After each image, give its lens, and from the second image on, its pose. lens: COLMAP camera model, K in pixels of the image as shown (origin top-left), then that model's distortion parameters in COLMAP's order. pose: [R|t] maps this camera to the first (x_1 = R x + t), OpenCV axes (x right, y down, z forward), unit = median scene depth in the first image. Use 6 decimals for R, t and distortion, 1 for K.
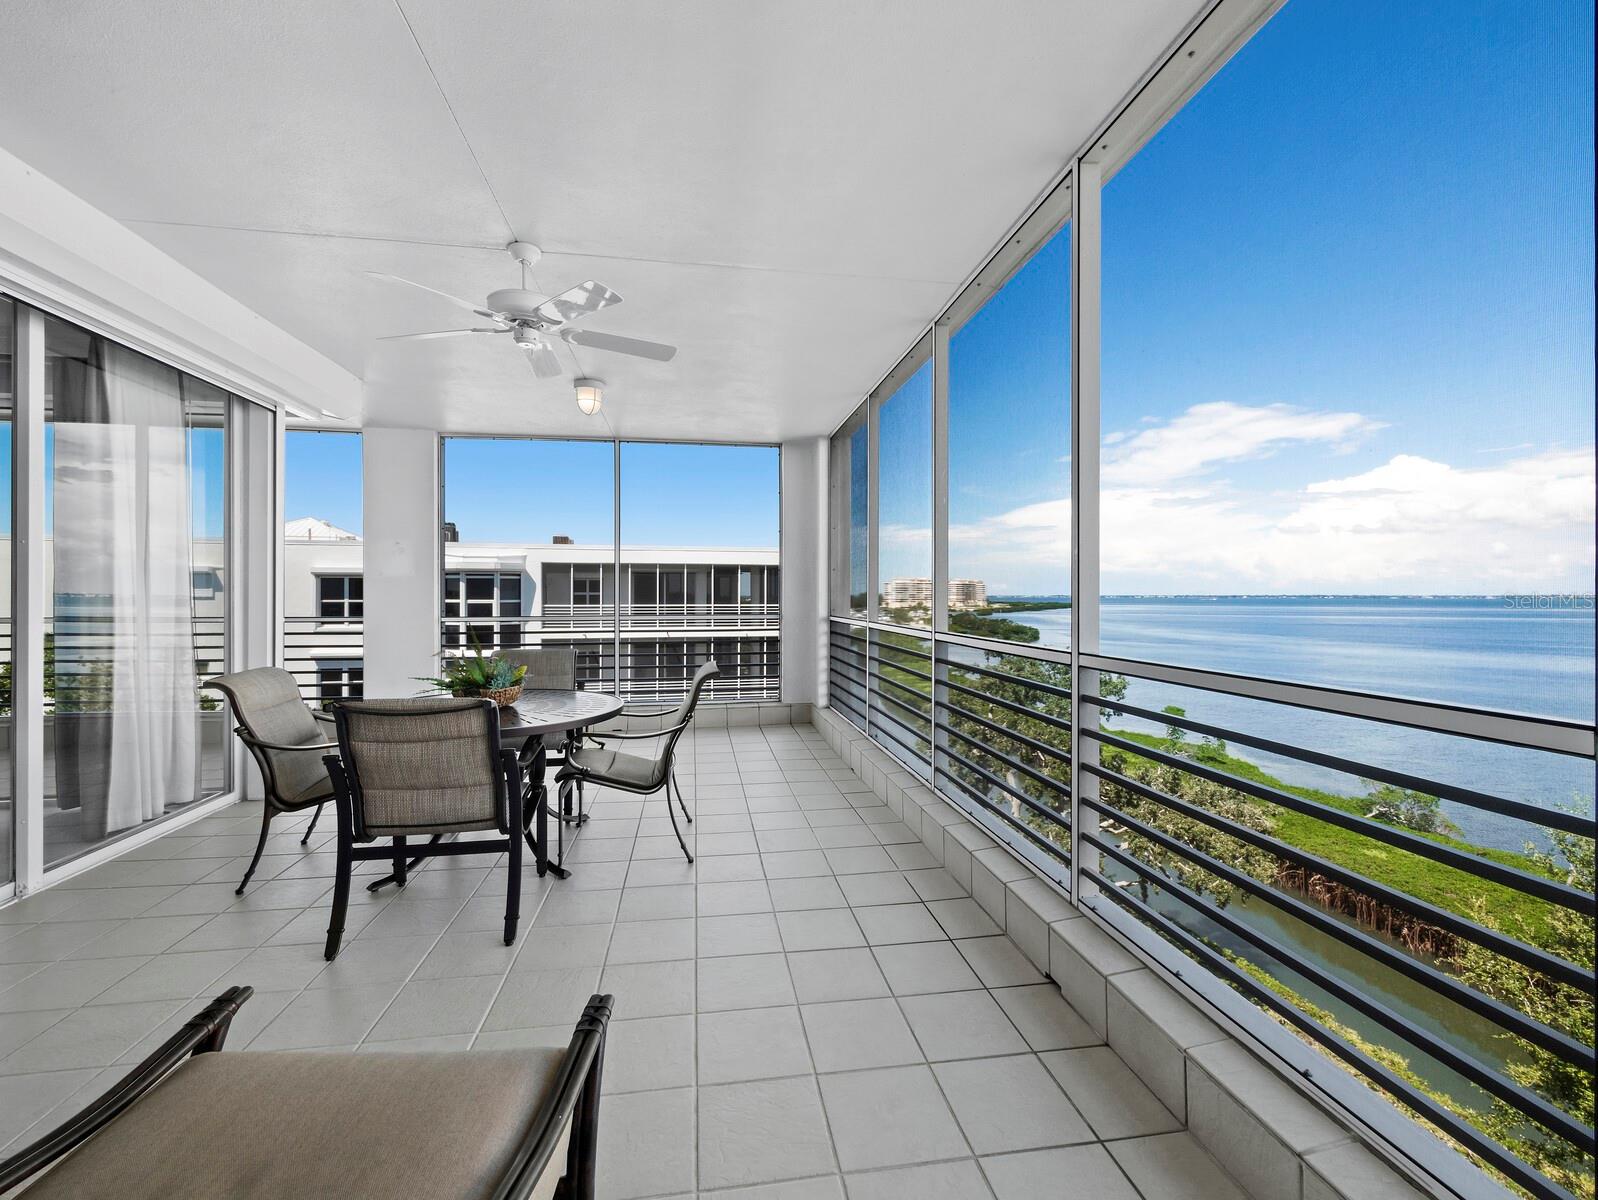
lens RADIAL K [[672.6, 0, 791.3], [0, 672.6, 589.9], [0, 0, 1]] dist [0.001626, 0.000589]
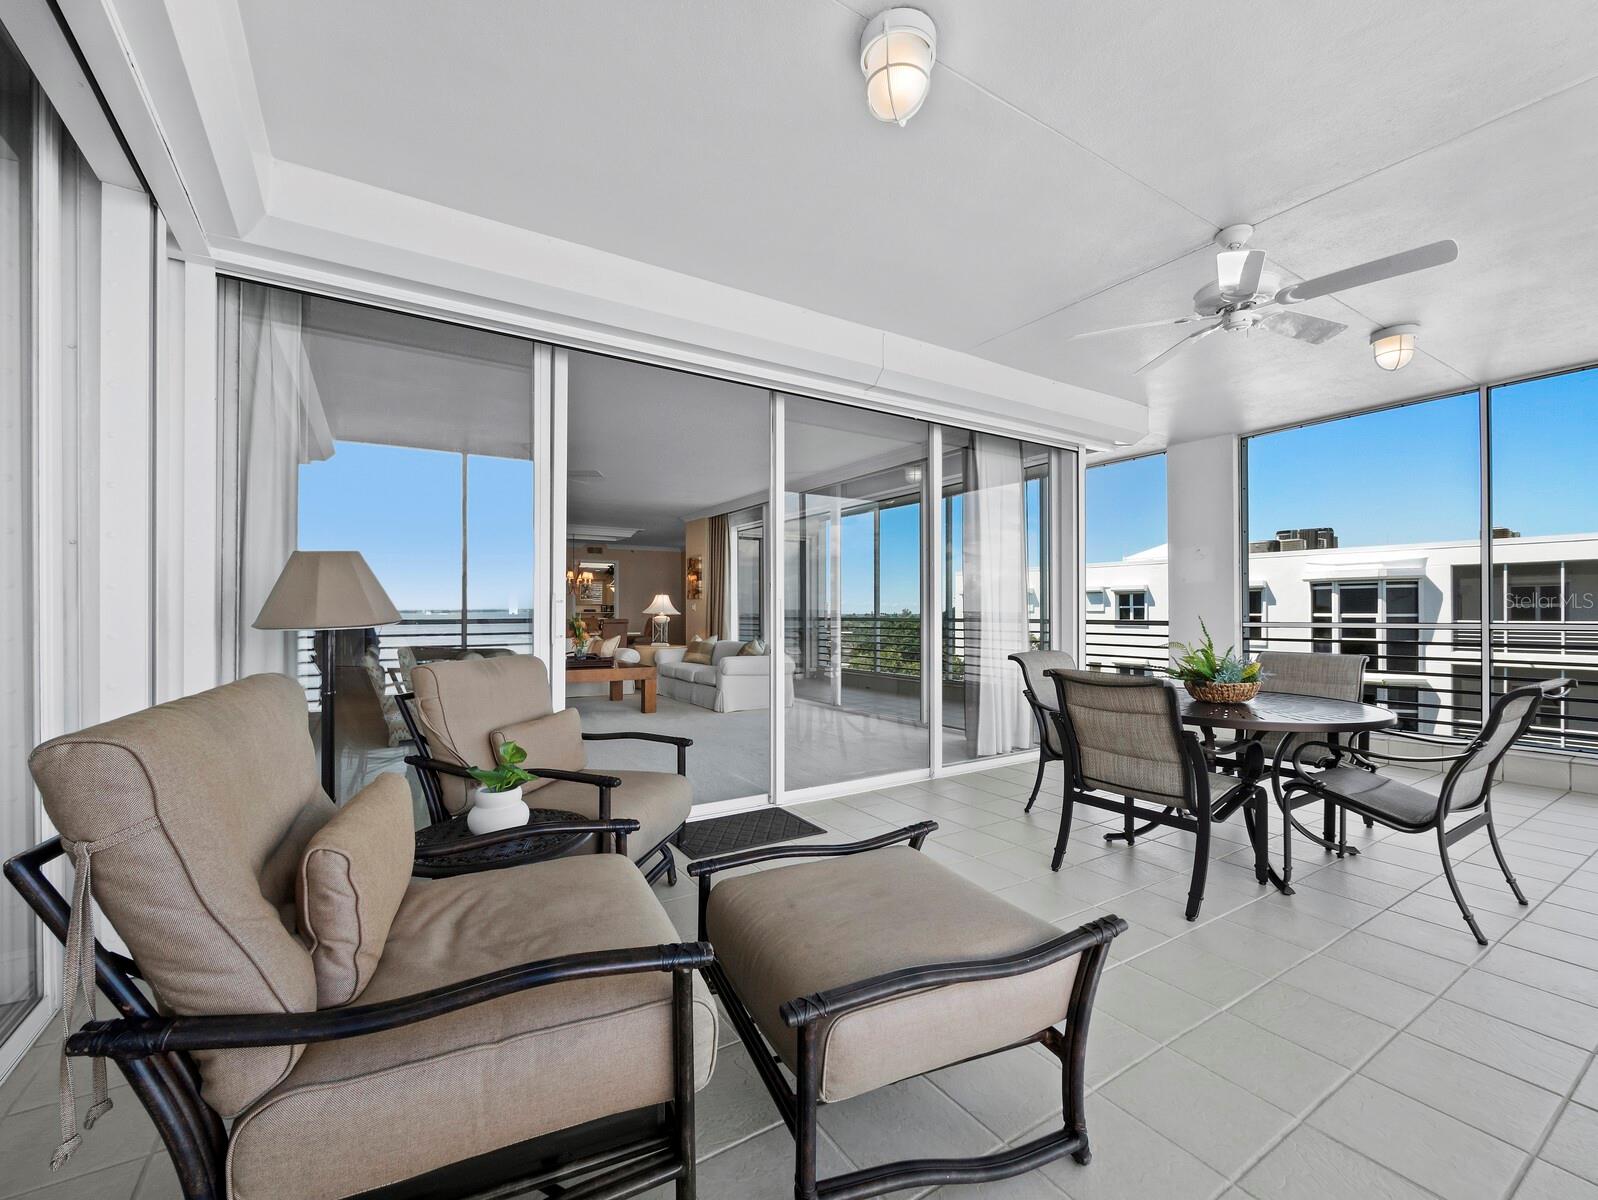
lens RADIAL K [[672.0, 0, 800.5], [0, 672.0, 599.4], [0, 0, 1]] dist [0.000397, 0.000208]
pose [[0.410131, -0.018492, -0.911839, 0.160099], [0.008916, 0.999828, -0.016266, 0.026052], [0.911983, -0.001458, 0.410225, 0.017417]]
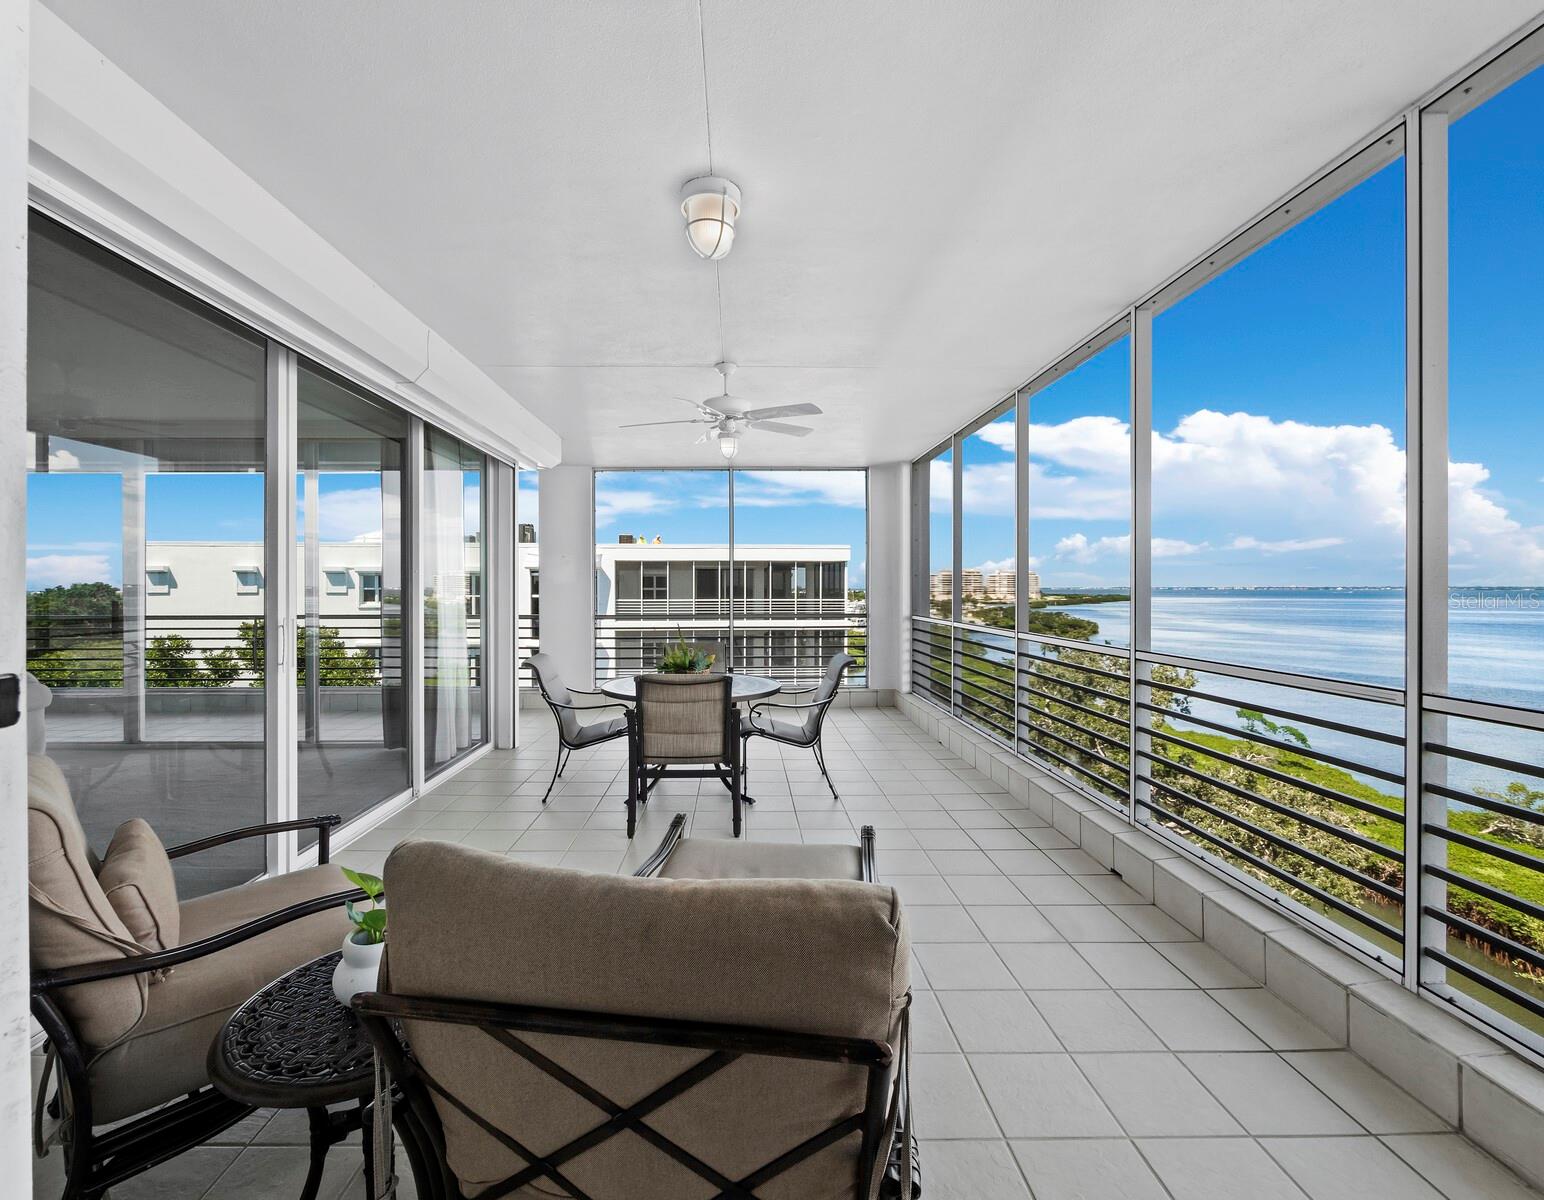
lens RADIAL K [[668.4, 0, 745.6], [0, 668.4, 587.2], [0, 0, 1]] dist [-0.000529, -0.000328]
pose [[0.991262, -0.002199, -0.131886, -0.113659], [0.003169, 0.999969, 0.007150, -0.028487], [0.131867, -0.007506, 0.991239, -0.283514]]
